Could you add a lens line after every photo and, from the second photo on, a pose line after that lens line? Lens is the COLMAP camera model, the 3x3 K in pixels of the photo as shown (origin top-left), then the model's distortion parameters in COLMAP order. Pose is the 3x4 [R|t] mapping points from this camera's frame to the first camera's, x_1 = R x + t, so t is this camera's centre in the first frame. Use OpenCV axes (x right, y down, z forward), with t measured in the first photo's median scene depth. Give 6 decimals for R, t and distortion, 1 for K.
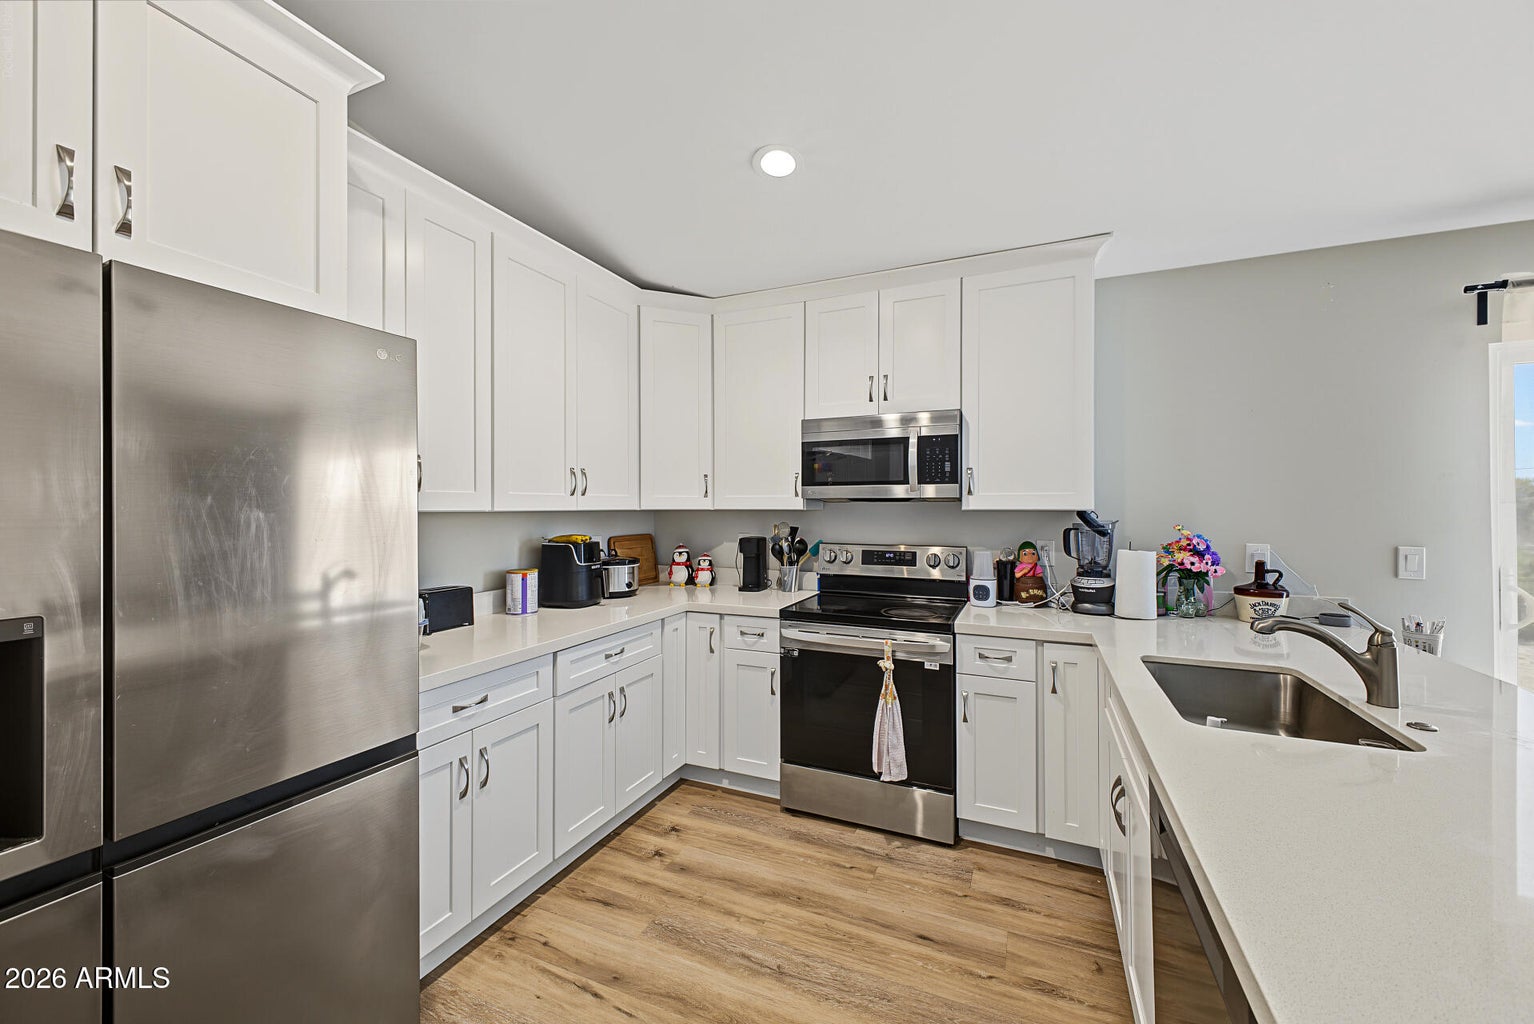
lens RADIAL K [[604.2, 0, 768.8], [0, 604.2, 503.1], [0, 0, 1]] dist [0.017567, -0.005320]
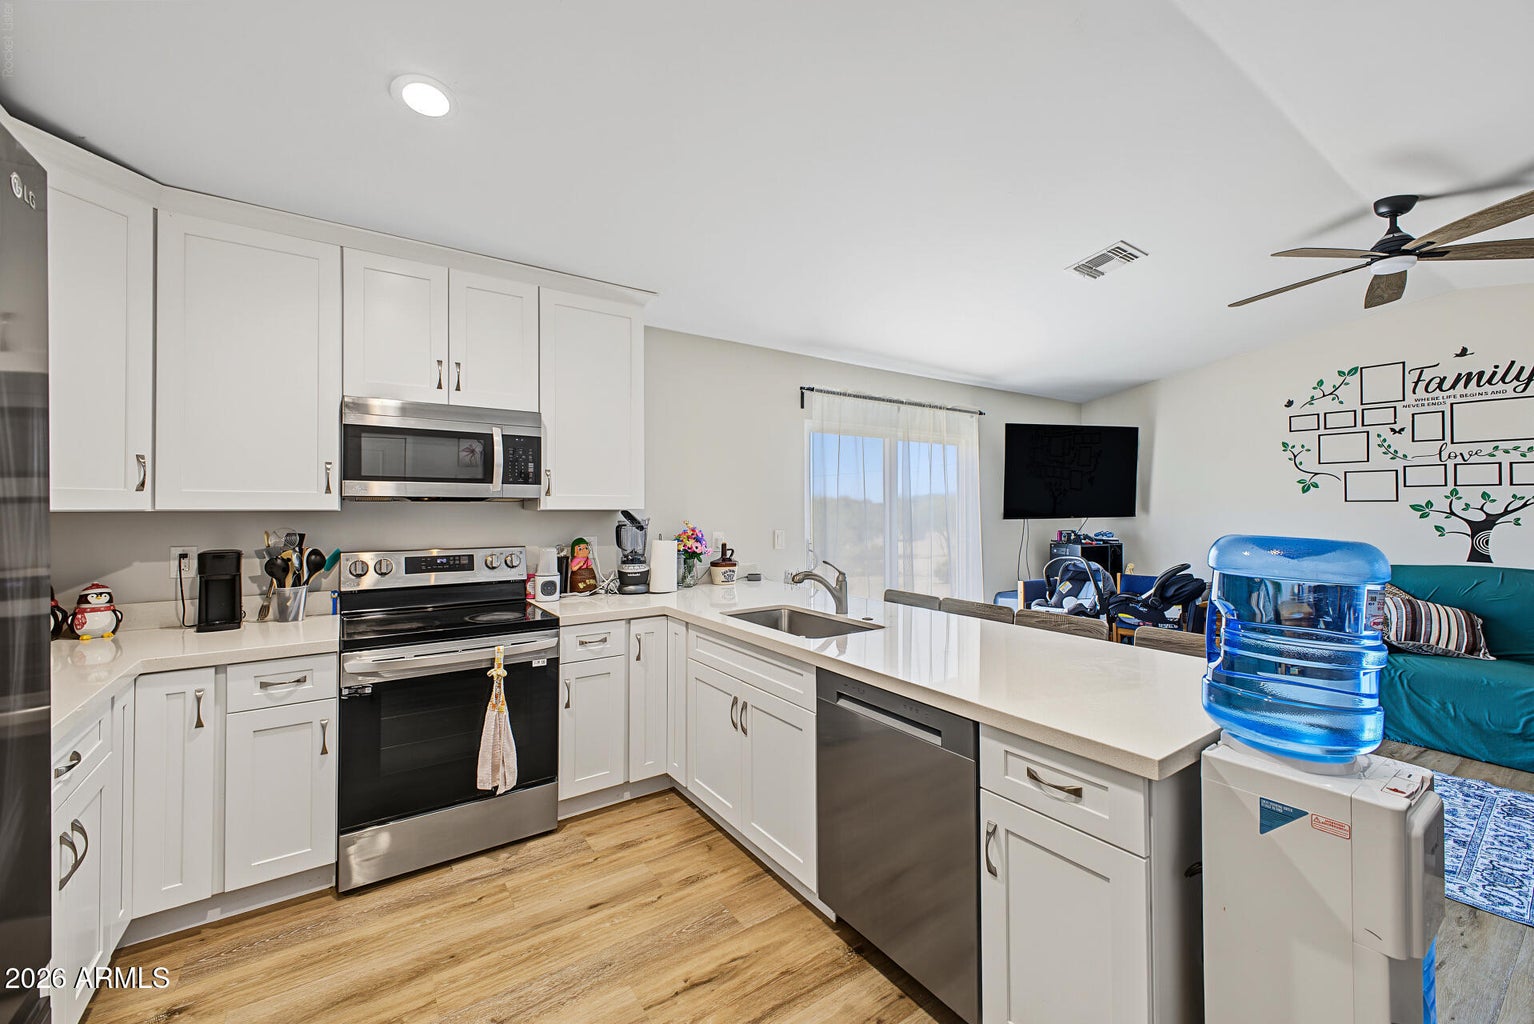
lens RADIAL K [[604.2, 0, 767.8], [0, 604.2, 503.1], [0, 0, 1]] dist [0.017567, -0.005320]
pose [[0.520499, 0.006580, 0.853837, -0.387504], [-0.004437, 0.999978, -0.005002, 0.003145], [-0.853851, -0.001185, 0.520516, 0.135050]]
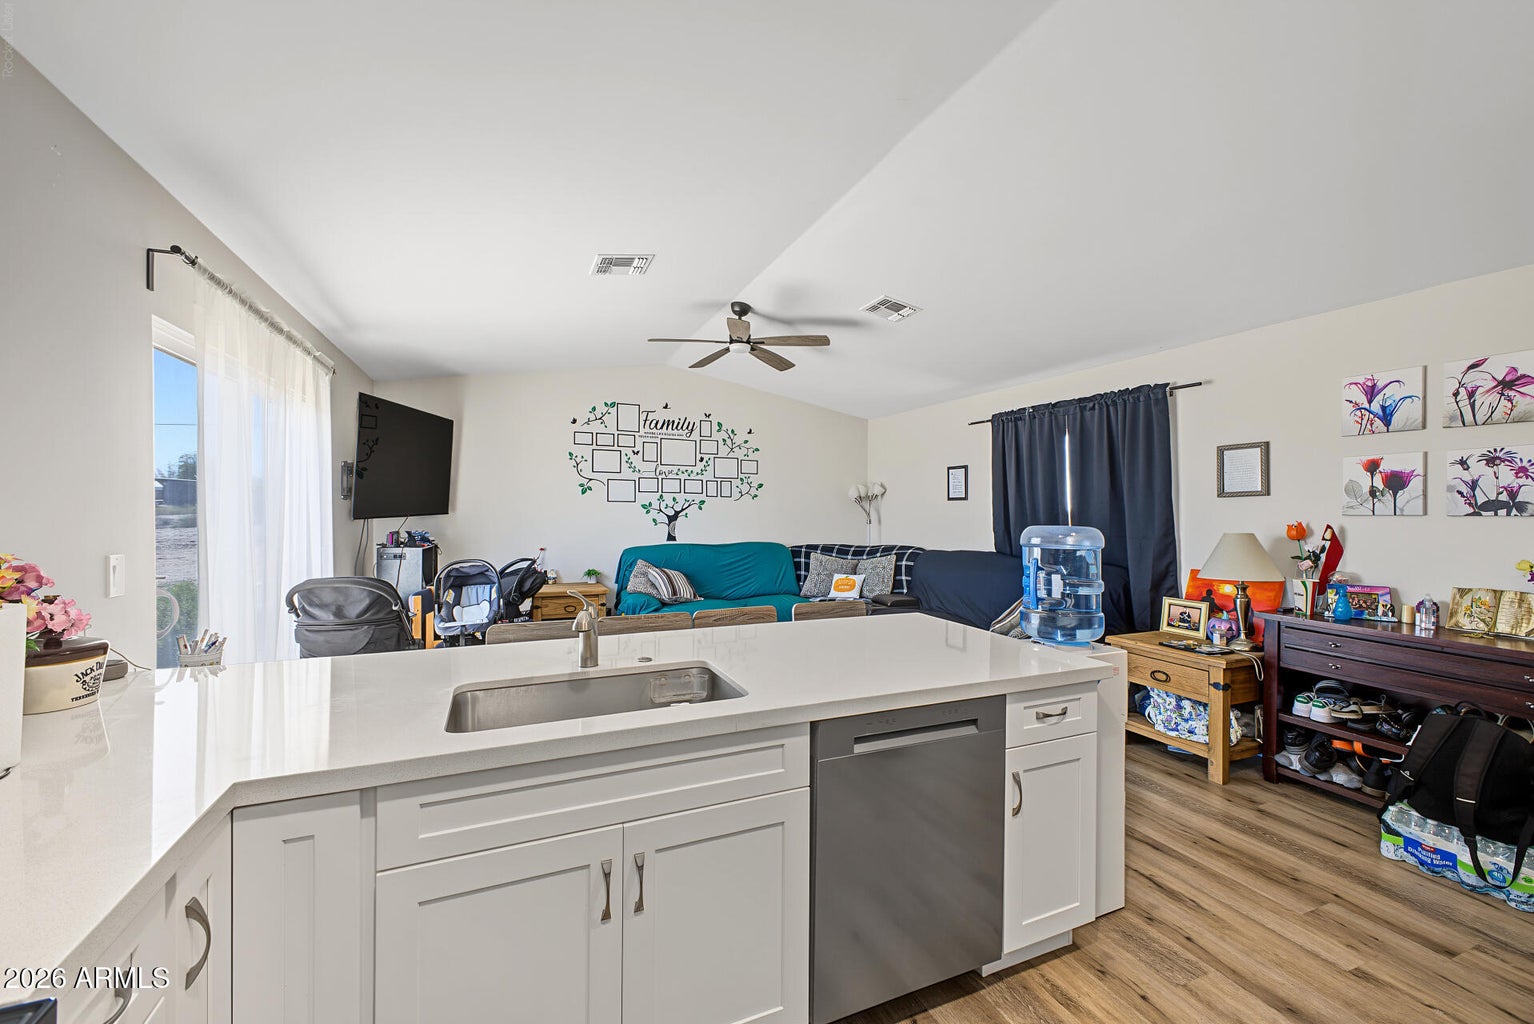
lens RADIAL K [[604.2, 0, 773.2], [0, 604.2, 511.5], [0, 0, 1]] dist [0.017567, -0.005320]
pose [[-0.737120, -0.009764, 0.675692, -0.049686], [-0.011822, 0.999929, 0.001553, 0.009490], [-0.675659, -0.006843, -0.737183, 0.927740]]
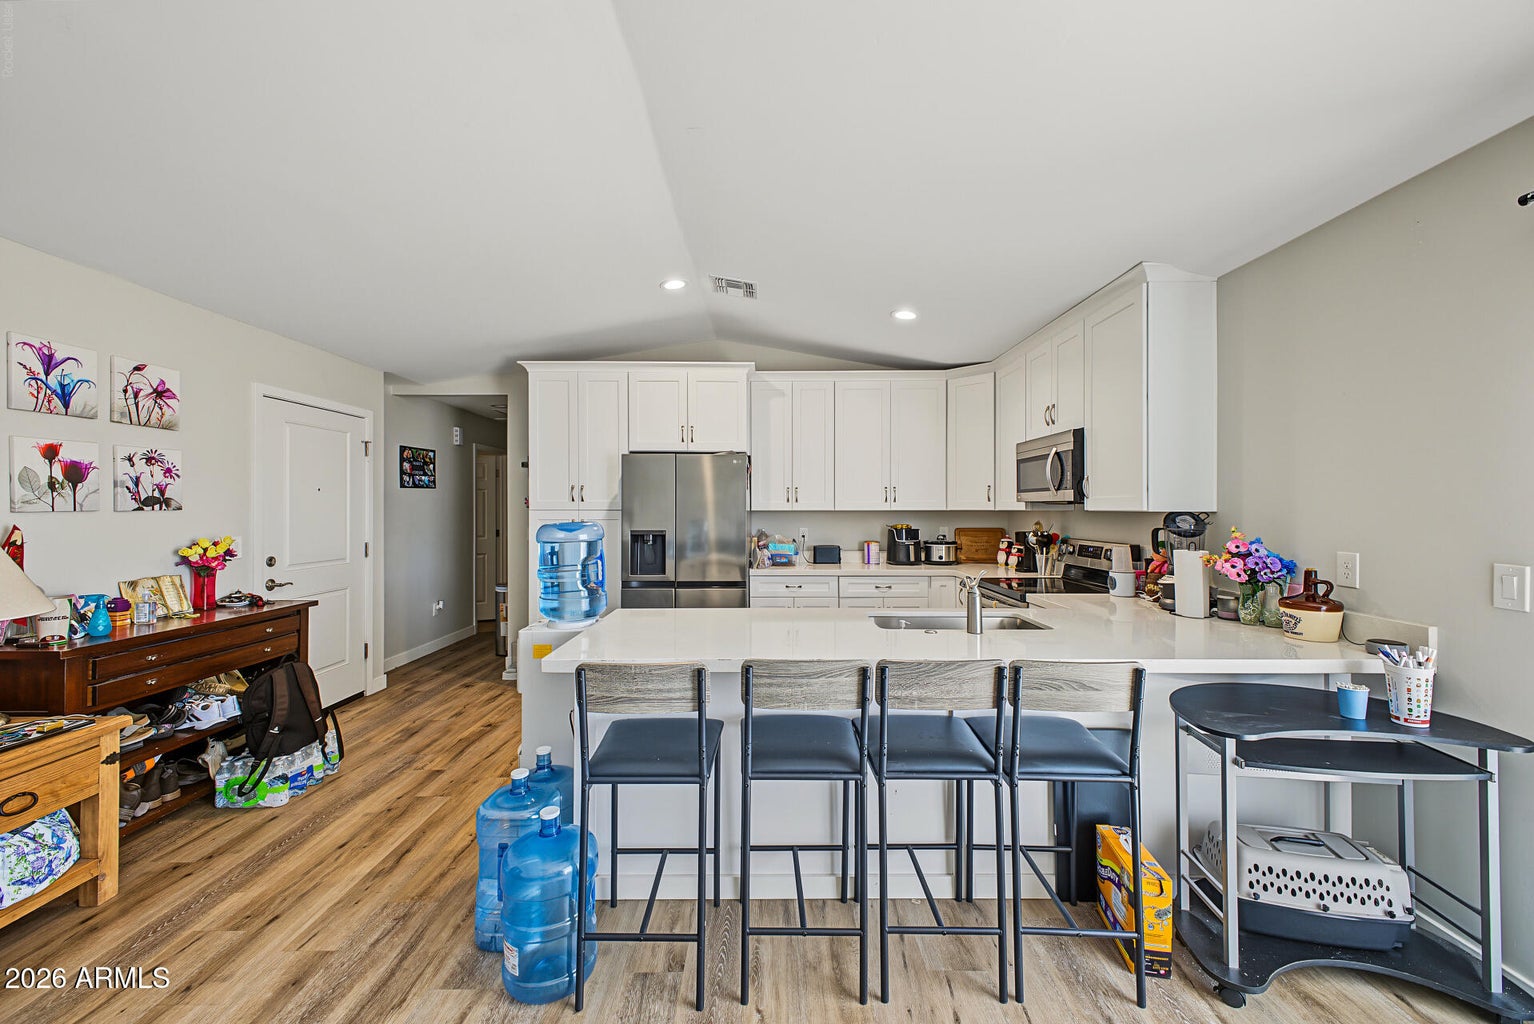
lens RADIAL K [[604.2, 0, 764.0], [0, 604.2, 505.3], [0, 0, 1]] dist [0.017567, -0.005320]
pose [[0.402637, -0.003828, -0.915352, 1.255653], [0.003697, 0.999990, -0.002556, 0.001494], [0.915352, -0.002355, 0.402647, -0.075452]]
